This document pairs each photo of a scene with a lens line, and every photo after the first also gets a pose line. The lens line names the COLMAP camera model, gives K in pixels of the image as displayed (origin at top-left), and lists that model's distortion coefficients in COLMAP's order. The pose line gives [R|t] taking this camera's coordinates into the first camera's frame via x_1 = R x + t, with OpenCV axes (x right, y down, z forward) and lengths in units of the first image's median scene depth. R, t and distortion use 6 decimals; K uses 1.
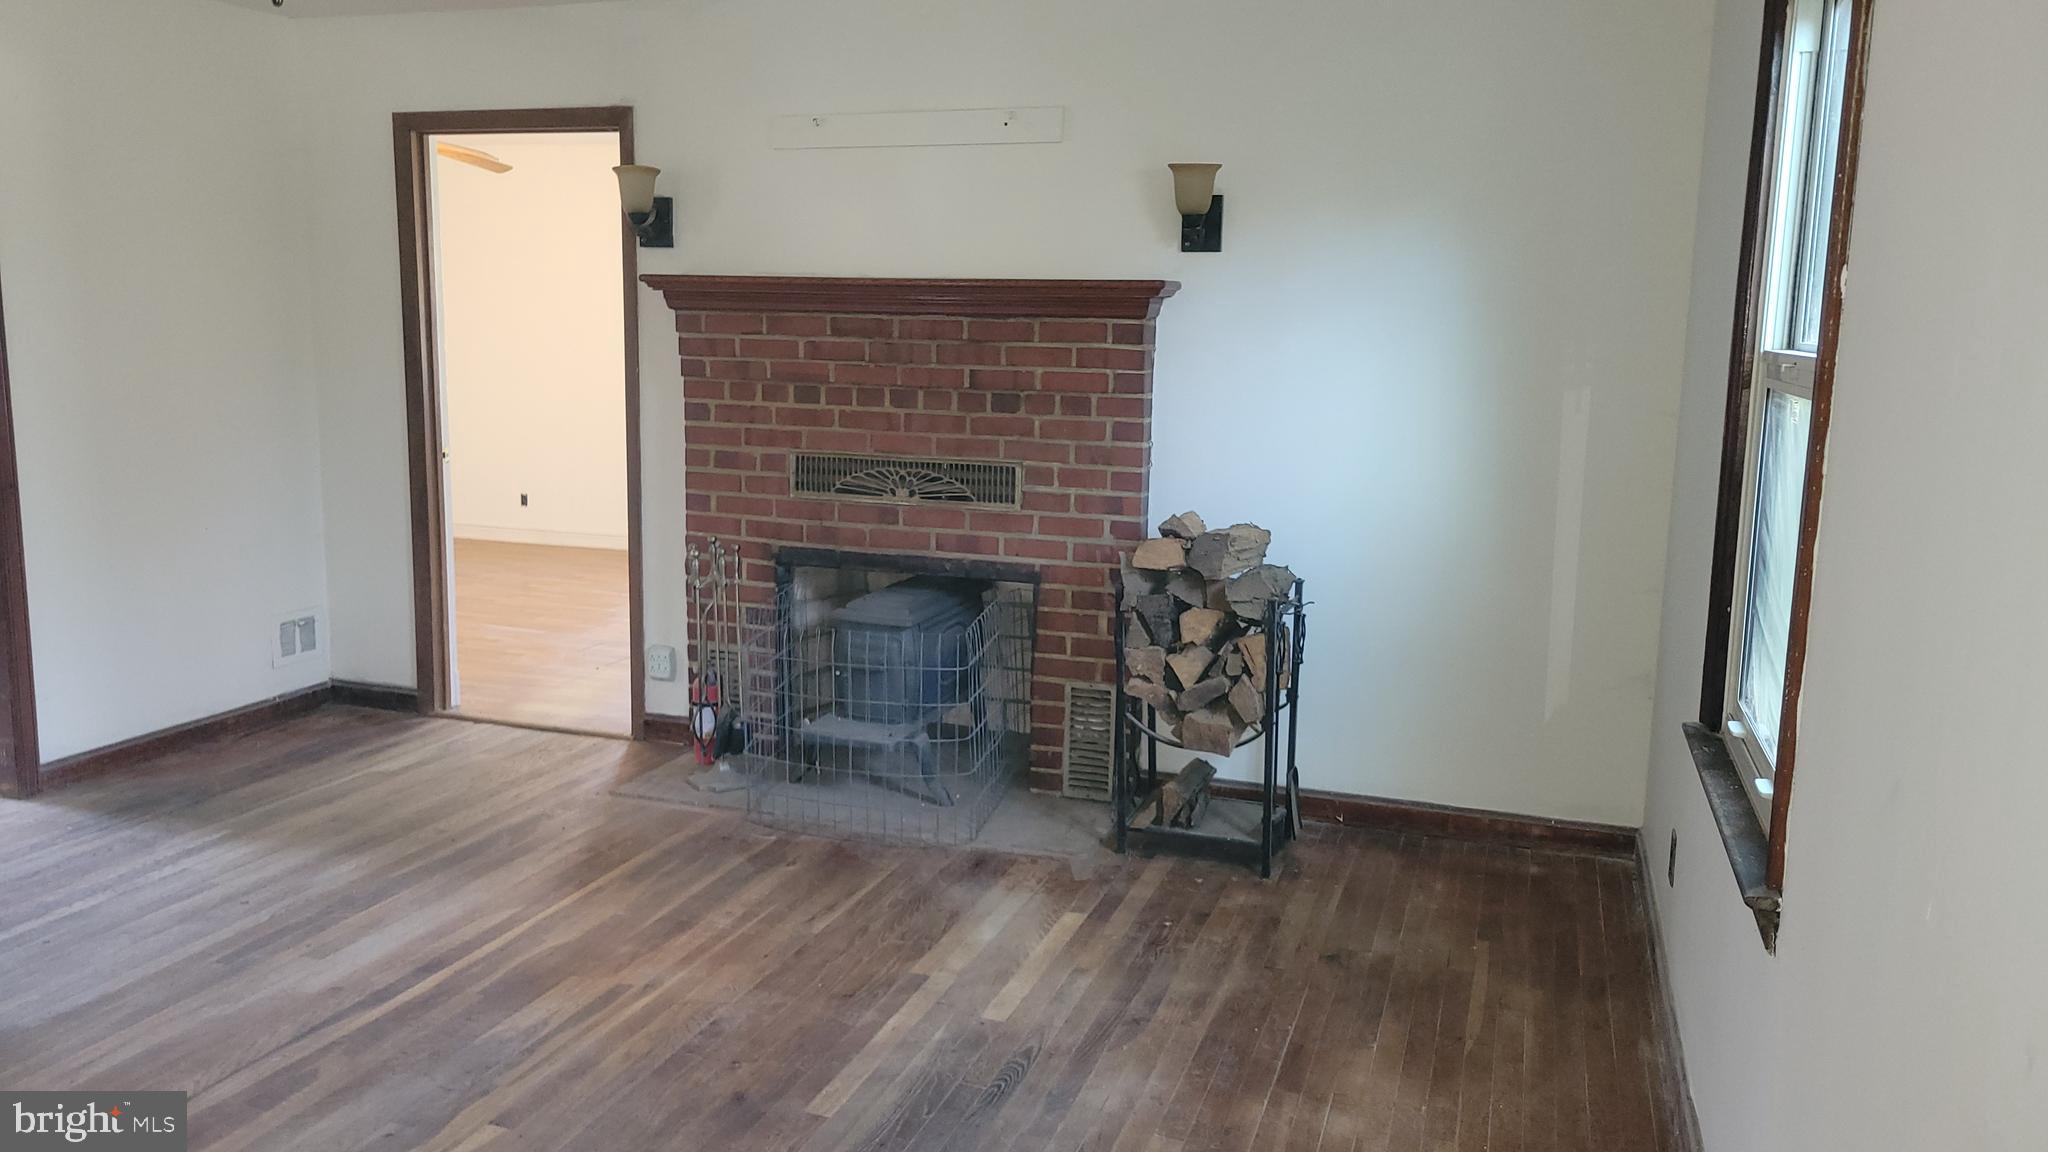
lens RADIAL K [[1506.6, 0, 1024.0], [0, 1506.6, 576.0], [0, 0, 1]] dist [0.038490, -0.002139]
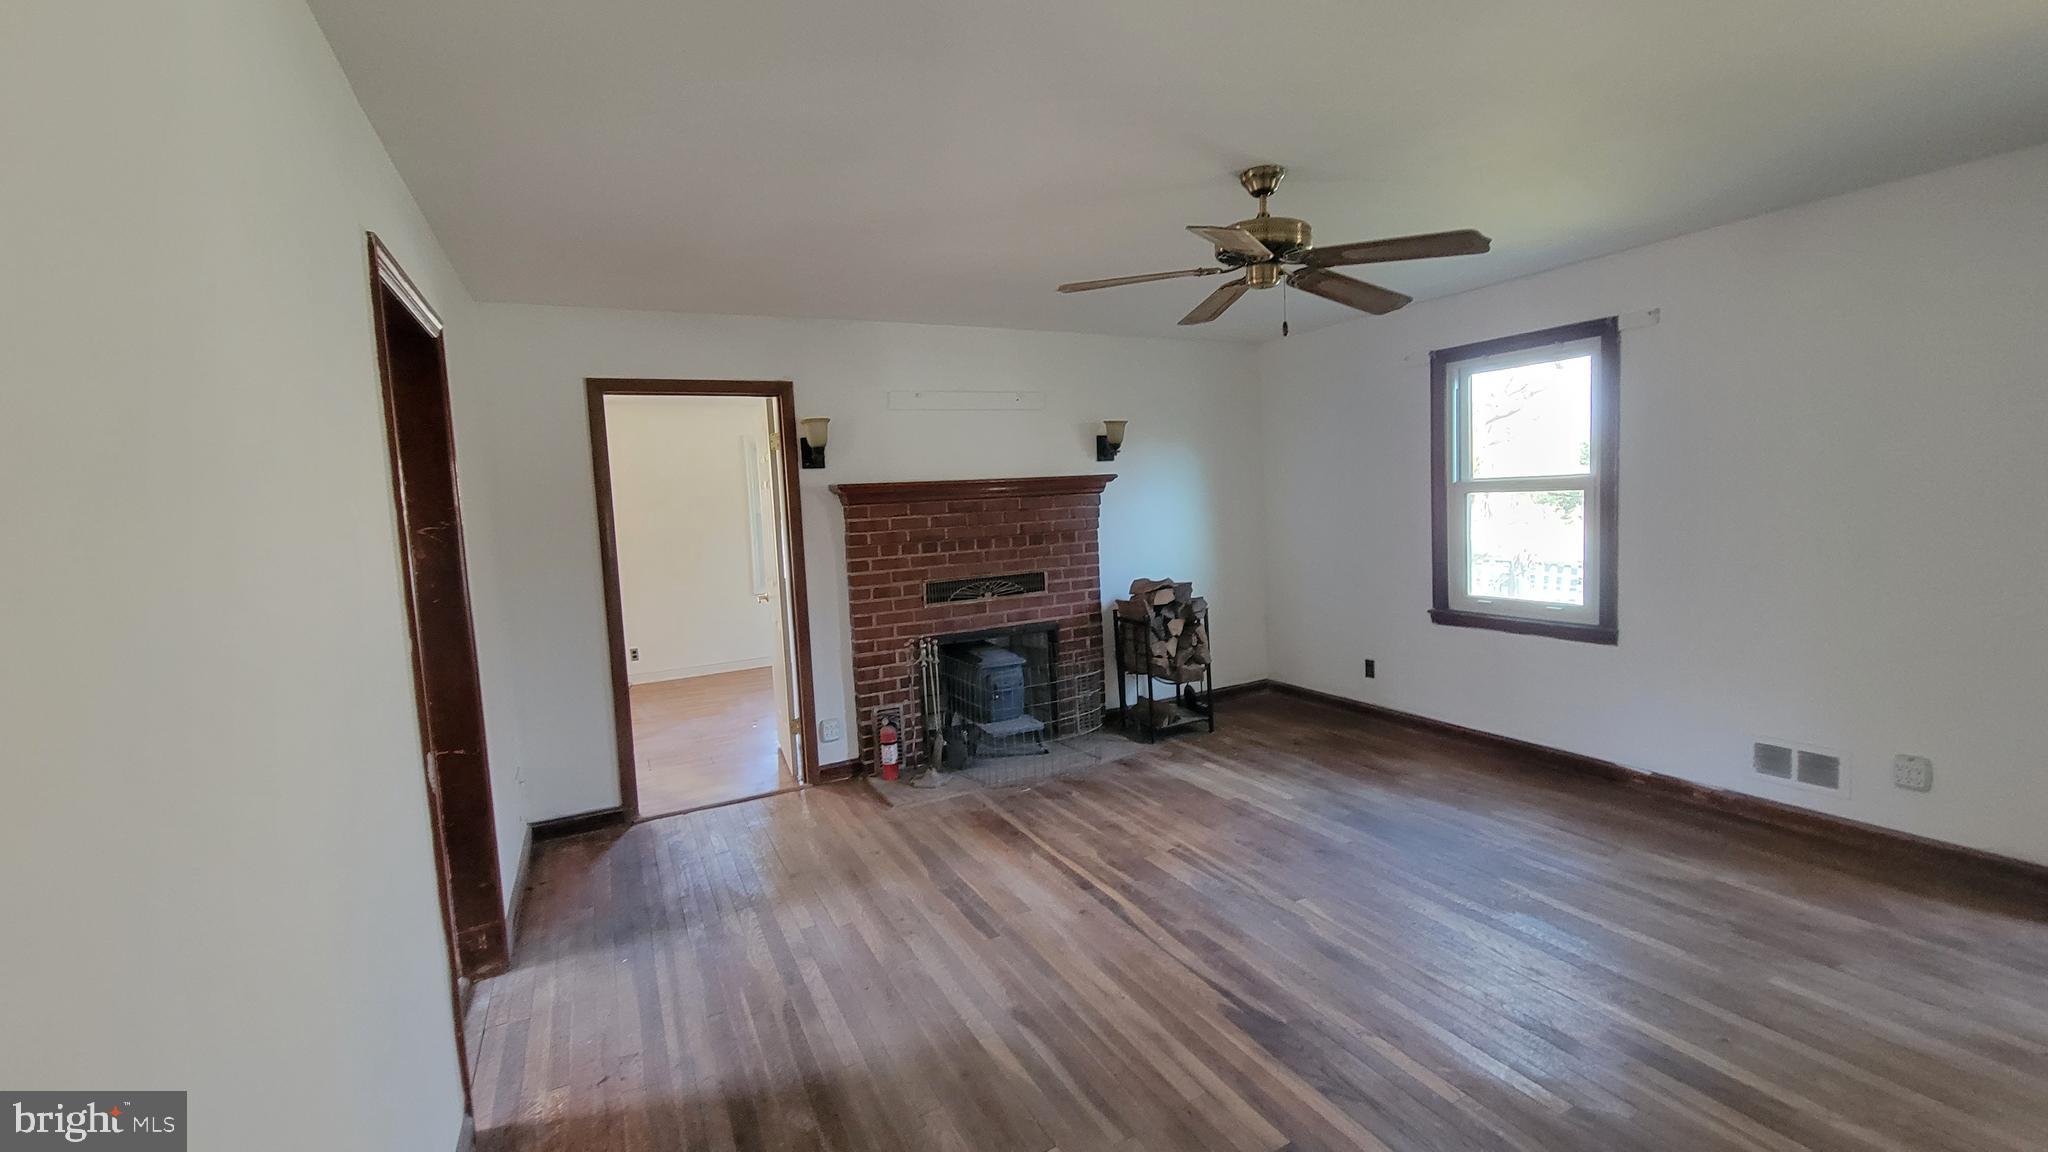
lens RADIAL K [[821.5, 0, 1024.0], [0, 821.5, 576.0], [0, 0, 1]] dist [0.001384, 0.000052]
pose [[0.682818, -0.121425, 0.720427, -0.794244], [0.183749, 0.982937, -0.008487, -0.063135], [-0.707104, 0.138173, 0.693479, 0.281976]]
